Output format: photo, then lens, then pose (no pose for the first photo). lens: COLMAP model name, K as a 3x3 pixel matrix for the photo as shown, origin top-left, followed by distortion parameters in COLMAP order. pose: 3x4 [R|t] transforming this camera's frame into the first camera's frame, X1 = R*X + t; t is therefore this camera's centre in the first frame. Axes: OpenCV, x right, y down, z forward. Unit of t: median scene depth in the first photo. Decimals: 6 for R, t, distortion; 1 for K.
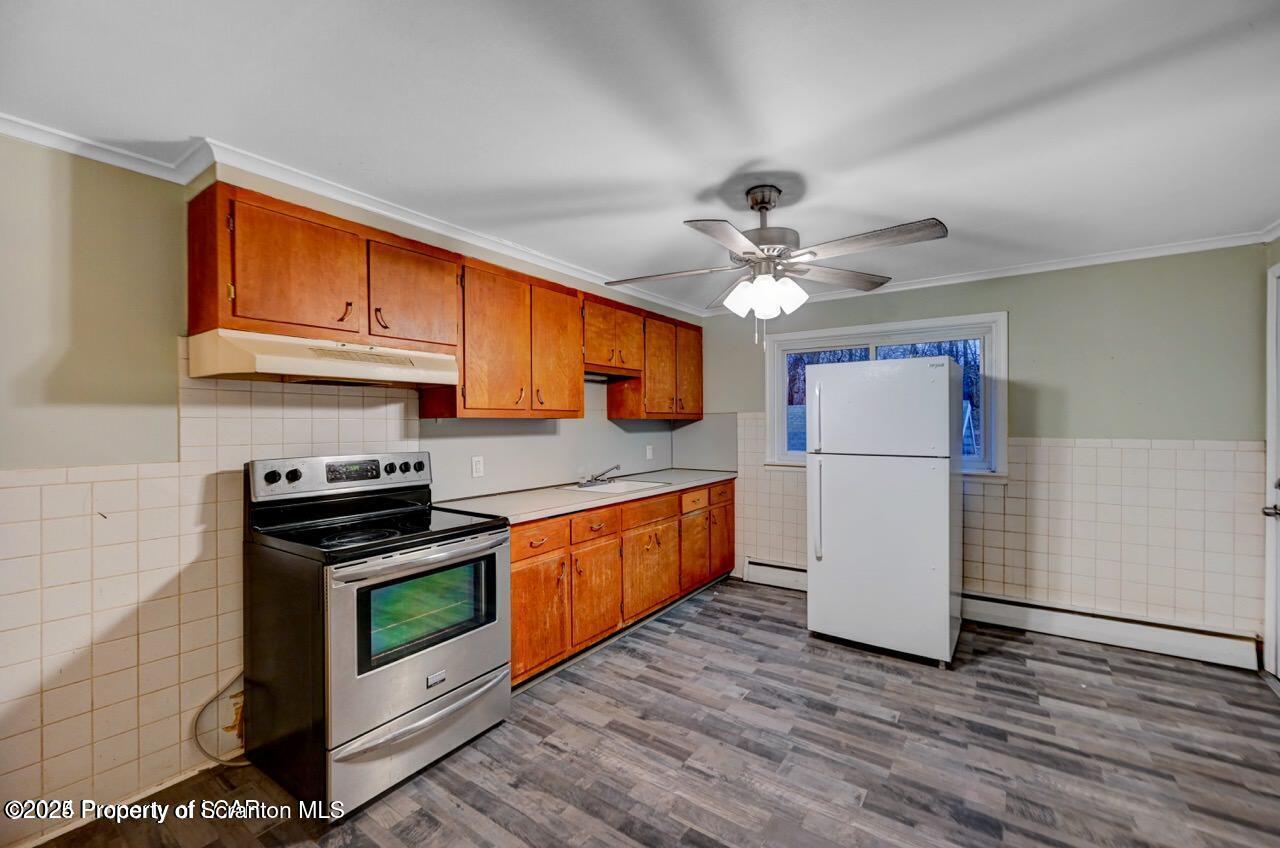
lens RADIAL K [[516.9, 0, 646.4], [0, 516.9, 421.7], [0, 0, 1]] dist [-0.003665, 0.000696]
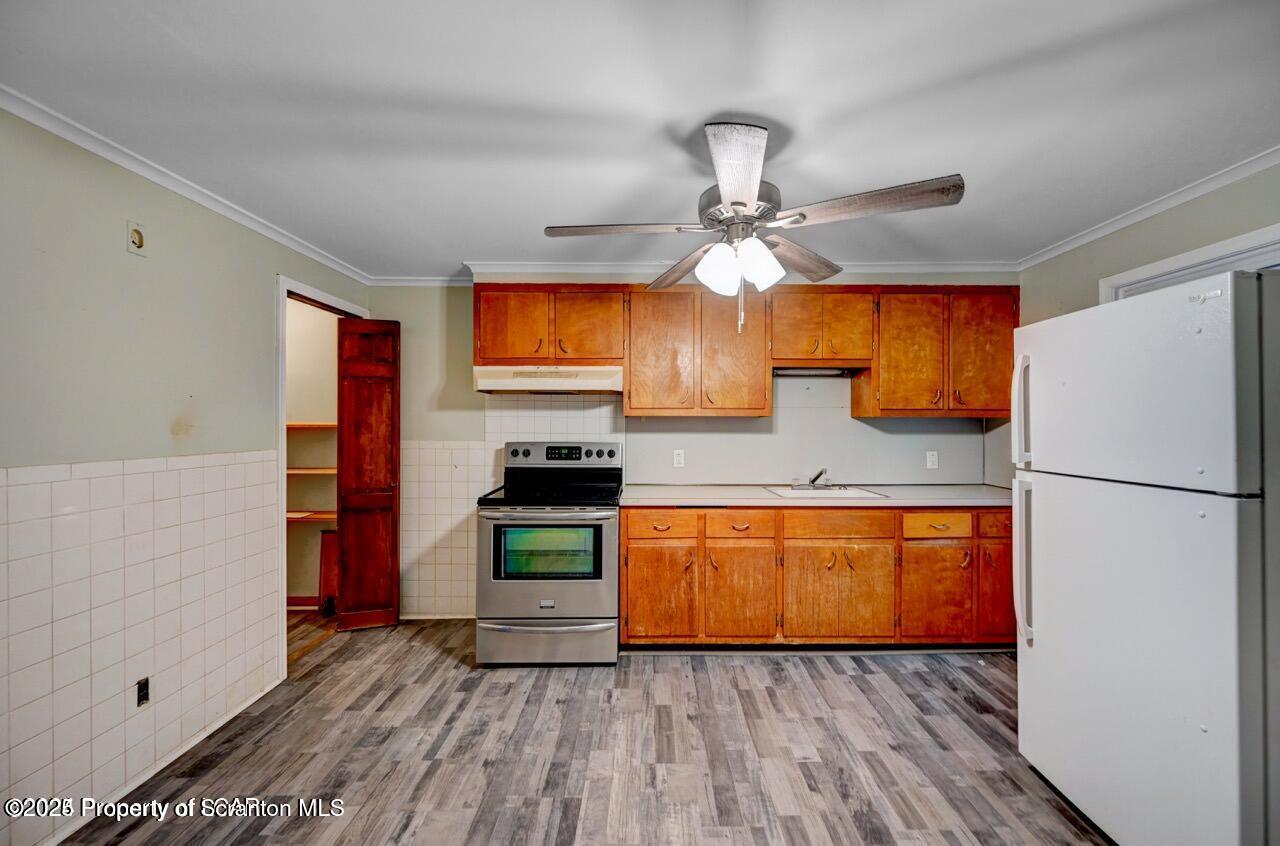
lens RADIAL K [[516.9, 0, 649.9], [0, 516.9, 422.9], [0, 0, 1]] dist [-0.003665, 0.000696]
pose [[0.572946, 0.002927, -0.819588, 0.651227], [-0.004620, 0.999989, 0.000342, 0.007843], [0.819580, 0.003591, 0.572953, 0.316726]]
